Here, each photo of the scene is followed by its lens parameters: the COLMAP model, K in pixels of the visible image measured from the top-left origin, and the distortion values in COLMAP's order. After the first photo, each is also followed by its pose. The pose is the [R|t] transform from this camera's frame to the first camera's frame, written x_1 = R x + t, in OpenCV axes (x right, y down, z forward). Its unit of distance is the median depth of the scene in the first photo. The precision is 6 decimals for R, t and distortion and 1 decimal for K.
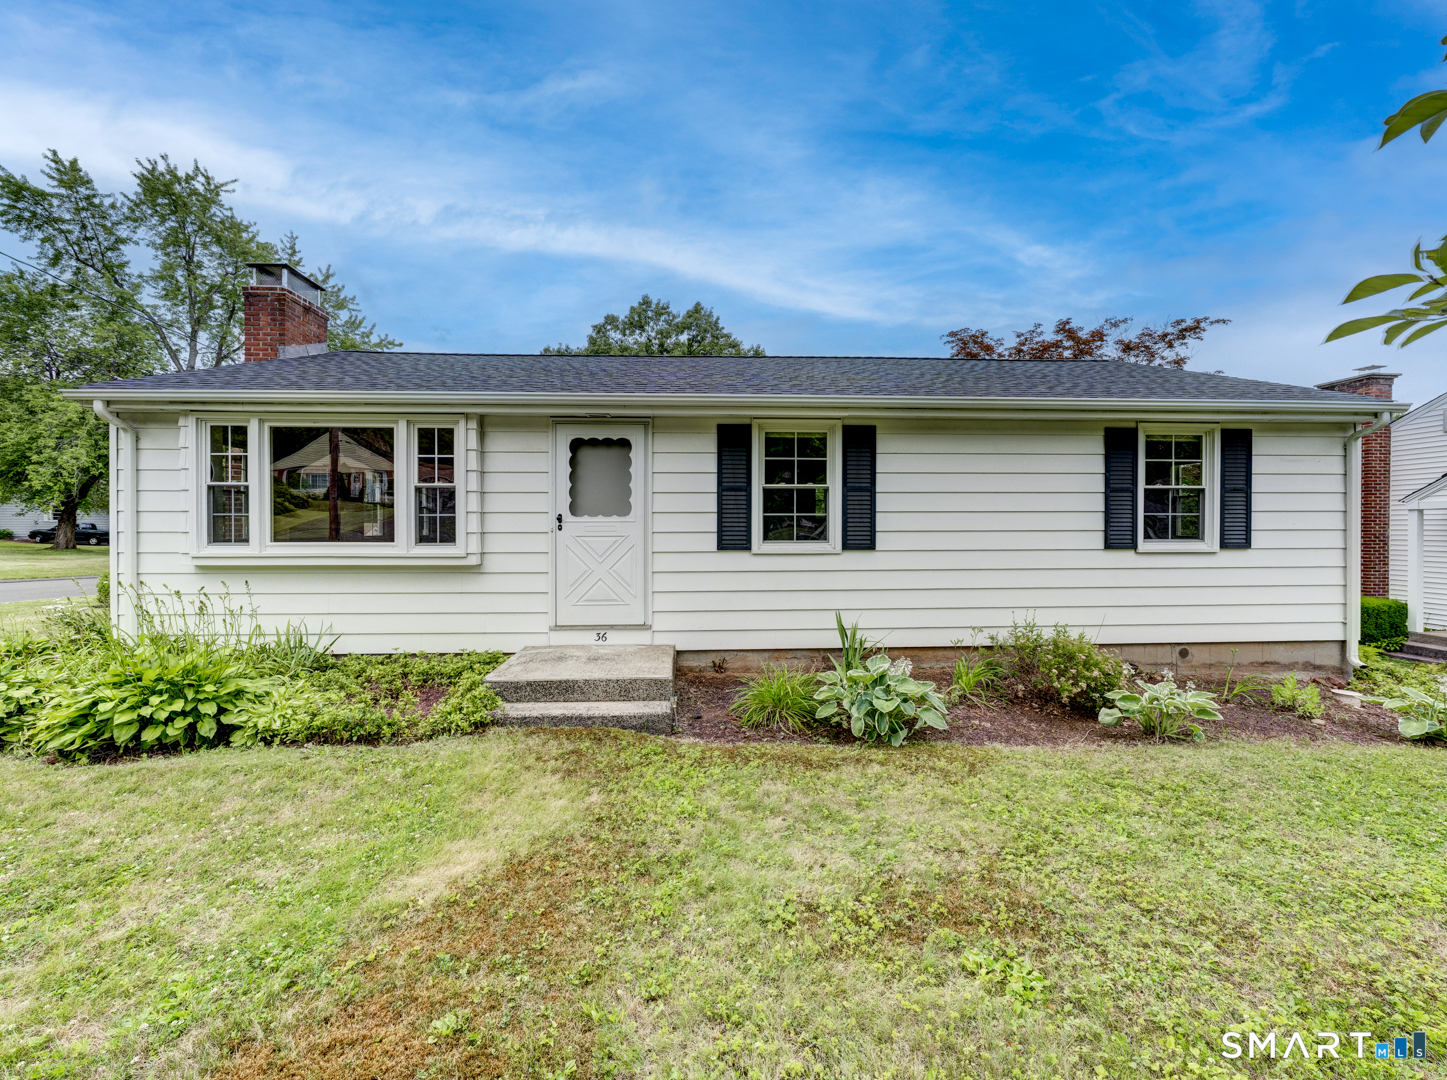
lens RADIAL K [[533.2, 0, 723.5], [0, 533.2, 540.0], [0, 0, 1]] dist [0.000260, -0.000004]
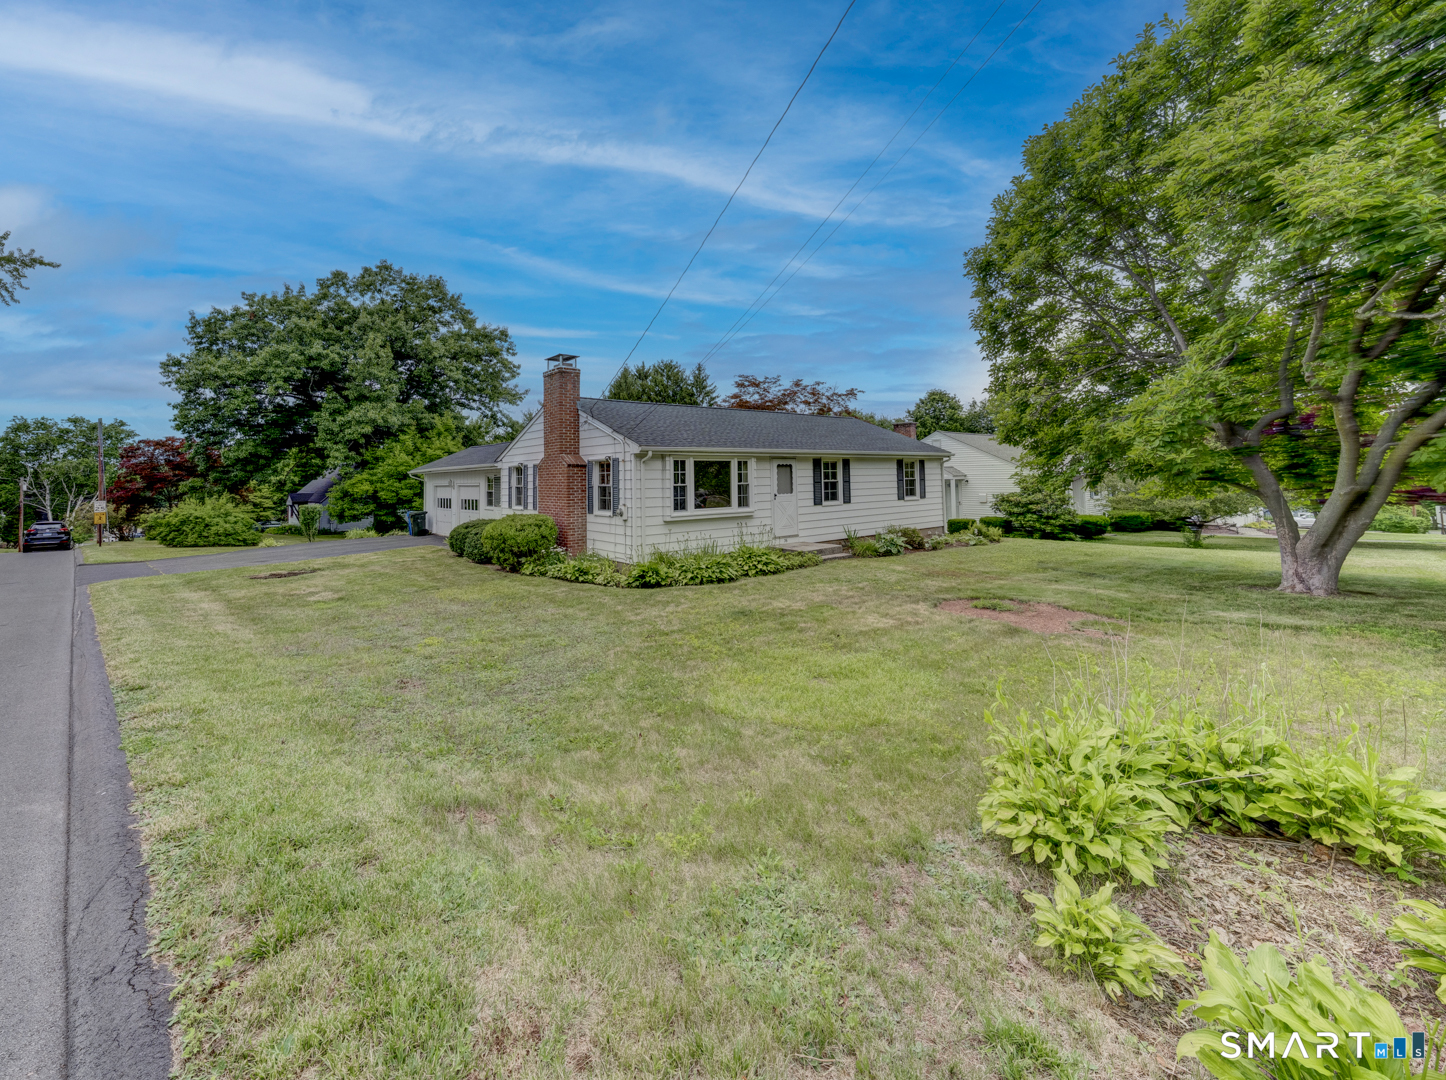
lens RADIAL K [[532.9, 0, 723.0], [0, 532.9, 540.0], [0, 0, 1]] dist [0.000260, -0.000004]
pose [[0.818444, -0.079852, 0.569010, -1.930624], [0.050902, 0.996479, 0.066625, -0.009831], [-0.572327, -0.025565, 0.819627, -0.948352]]
